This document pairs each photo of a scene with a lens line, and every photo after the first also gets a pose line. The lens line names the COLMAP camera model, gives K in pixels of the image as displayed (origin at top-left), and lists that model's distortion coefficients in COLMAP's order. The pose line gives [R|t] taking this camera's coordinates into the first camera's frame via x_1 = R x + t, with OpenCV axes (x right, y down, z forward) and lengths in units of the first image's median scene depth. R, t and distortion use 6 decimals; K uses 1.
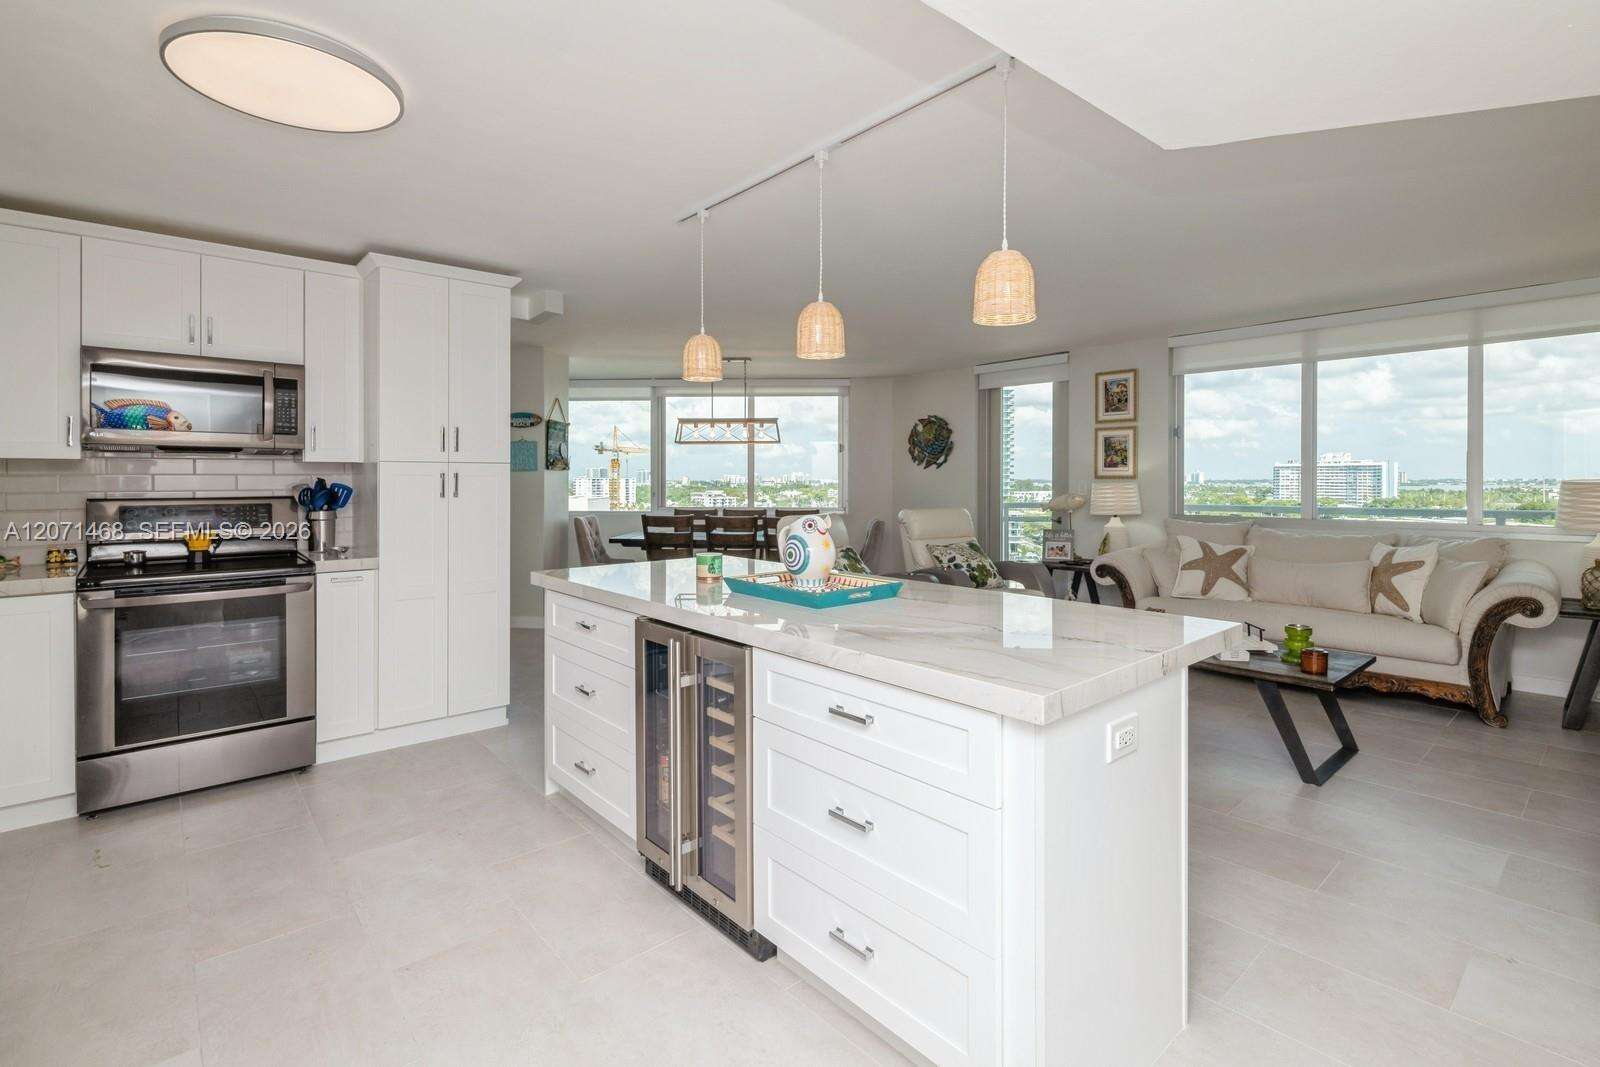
lens RADIAL K [[749.9, 0, 799.5], [0, 749.9, 486.7], [0, 0, 1]] dist [0.002642, 0.000442]
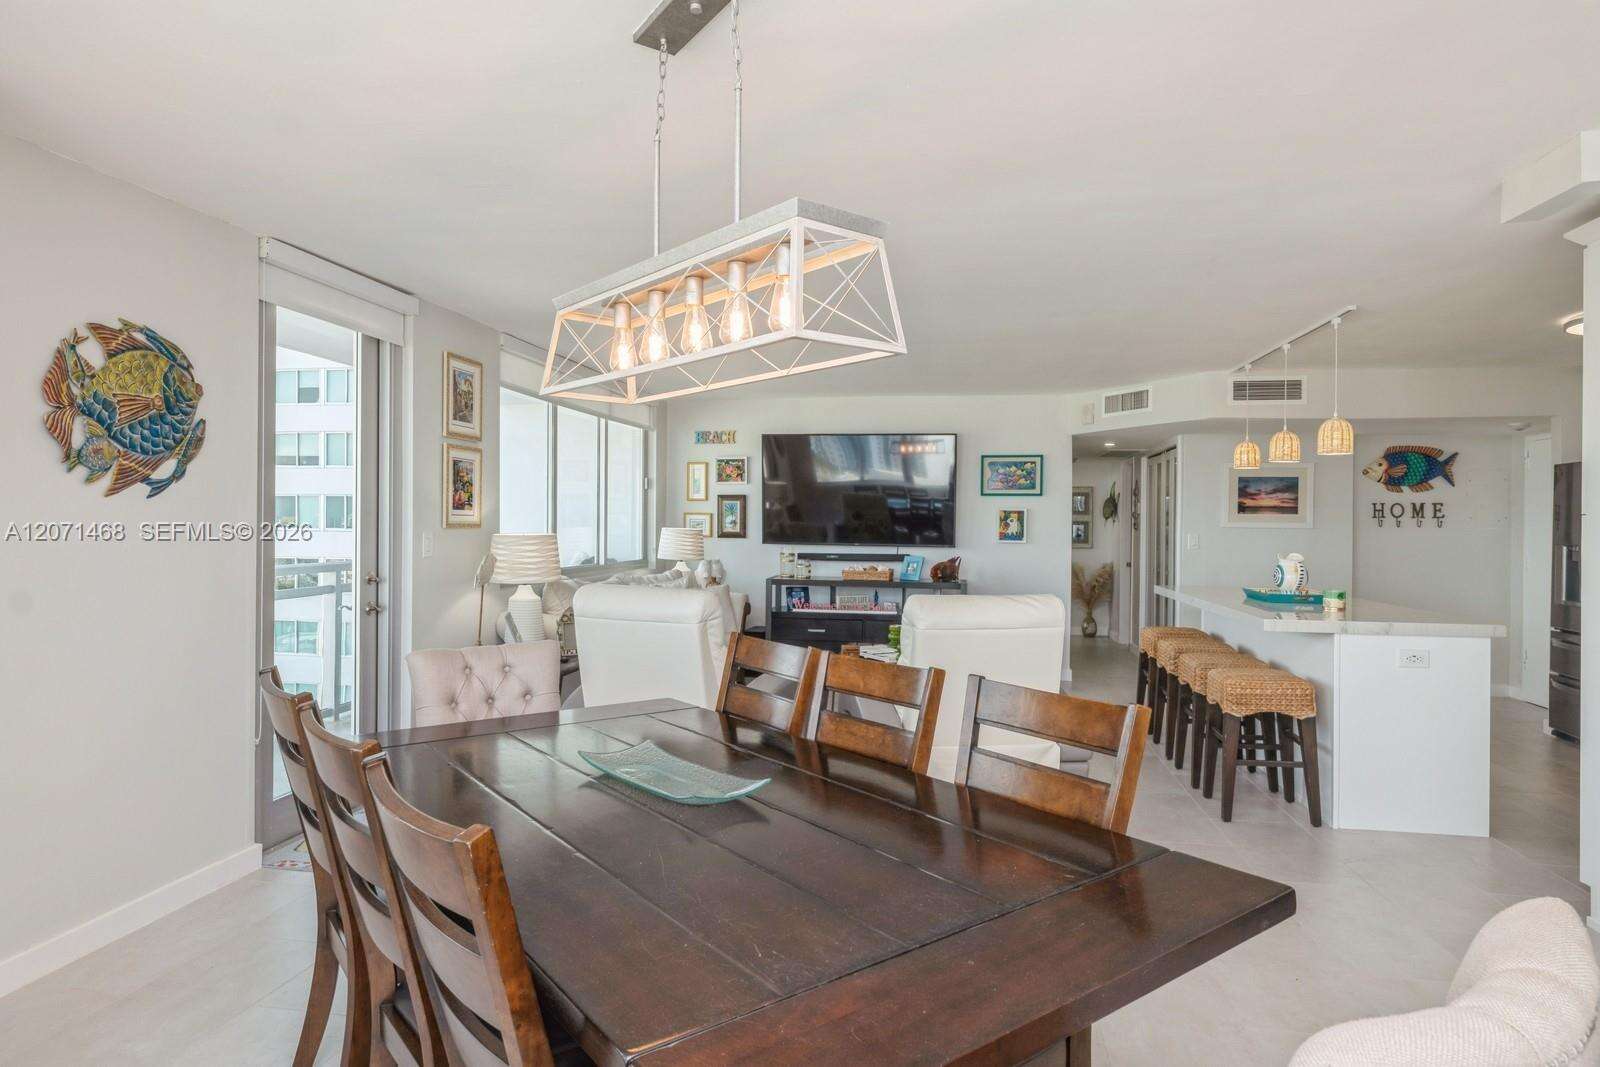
lens RADIAL K [[913.7, 0, 804.1], [0, 913.7, 527.6], [0, 0, 1]] dist [0.005389, 0.000181]
pose [[-0.631845, -0.006323, 0.775069, -0.364909], [0.001701, 0.999953, 0.009544, -0.017797], [-0.775093, 0.007349, -0.631804, 1.285046]]
